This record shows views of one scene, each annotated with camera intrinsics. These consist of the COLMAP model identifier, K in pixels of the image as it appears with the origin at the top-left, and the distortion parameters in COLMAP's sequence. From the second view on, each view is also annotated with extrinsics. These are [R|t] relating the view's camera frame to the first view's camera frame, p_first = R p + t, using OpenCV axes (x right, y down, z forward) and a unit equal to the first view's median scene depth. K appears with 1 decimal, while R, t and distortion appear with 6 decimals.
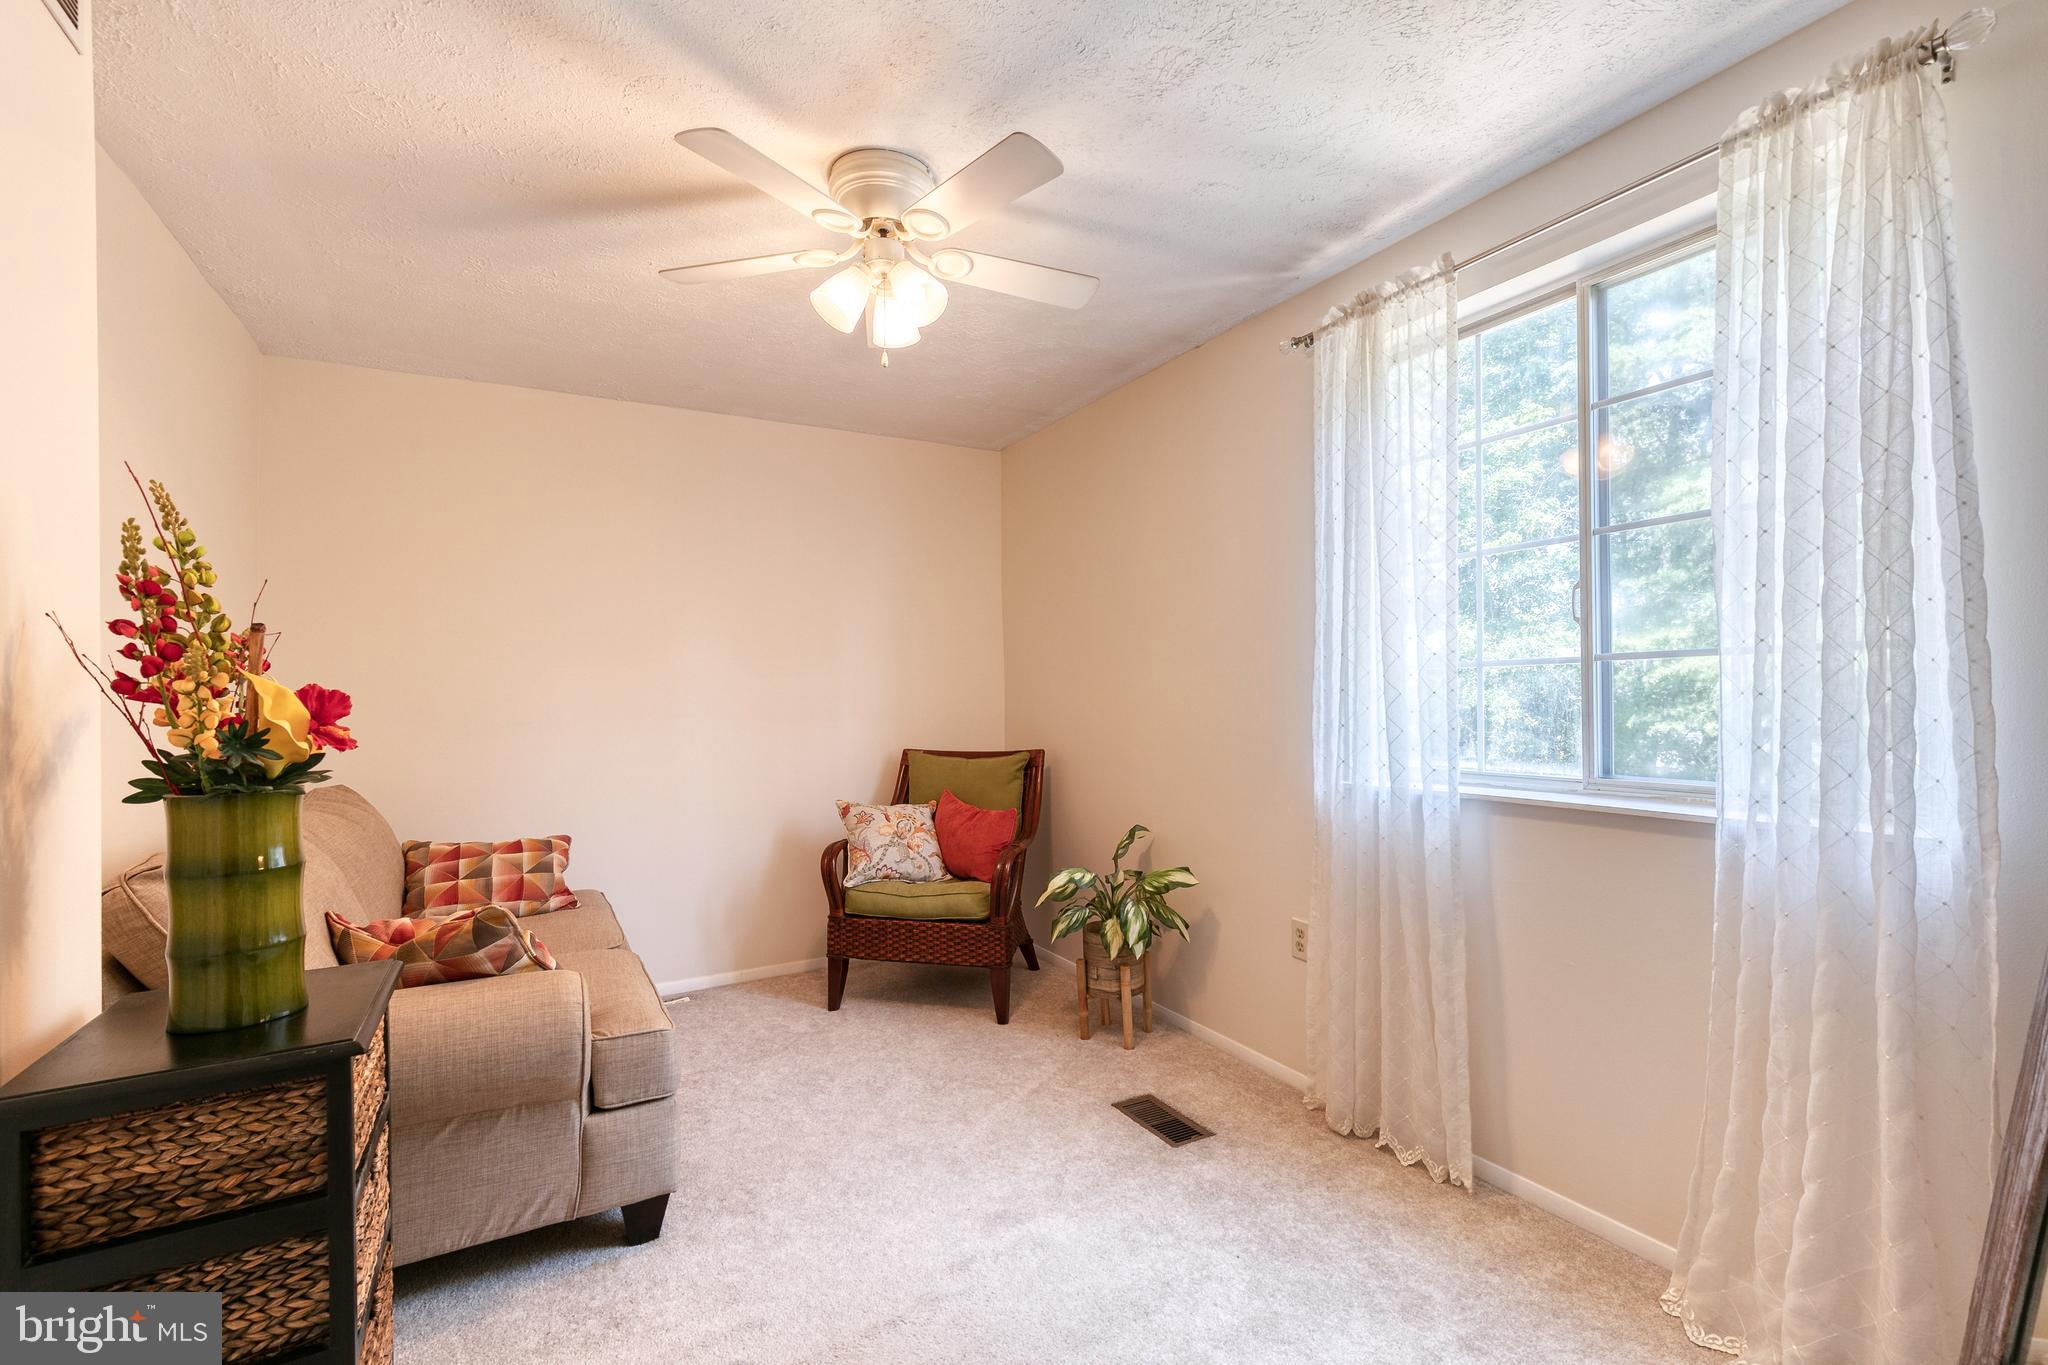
lens RADIAL K [[947.4, 0, 1038.9], [0, 947.4, 688.8], [0, 0, 1]] dist [0.009674, -0.001029]
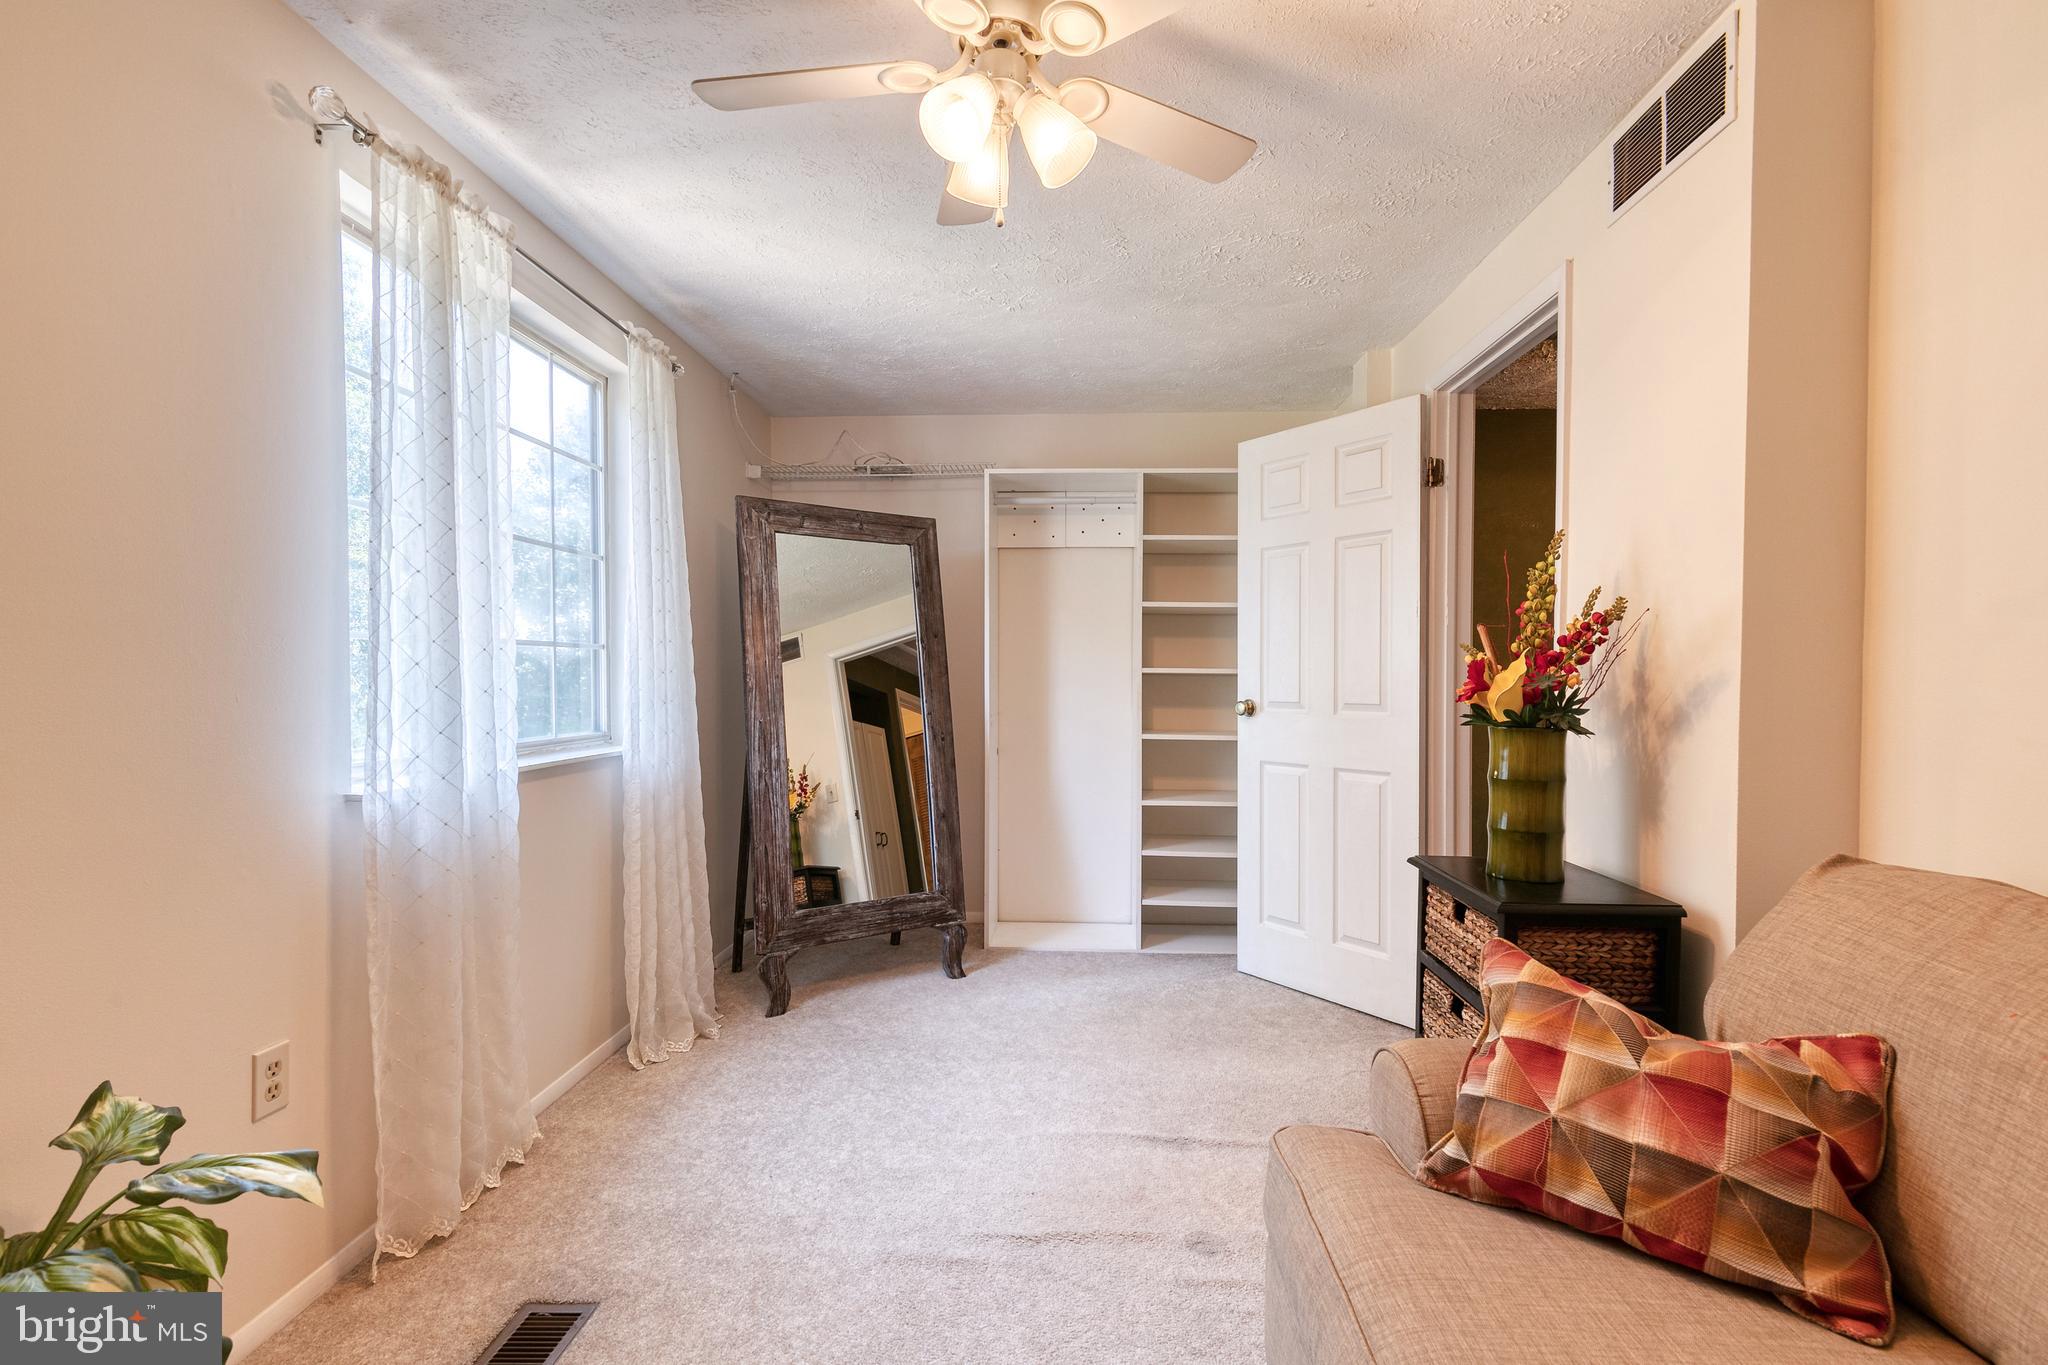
lens RADIAL K [[947.4, 0, 1026.7], [0, 947.4, 686.2], [0, 0, 1]] dist [0.009674, -0.001029]
pose [[-0.858434, -0.000956, 0.512923, -0.536169], [0.000828, 0.999994, 0.003250, 0.020566], [-0.512923, 0.003215, -0.858429, 1.562190]]
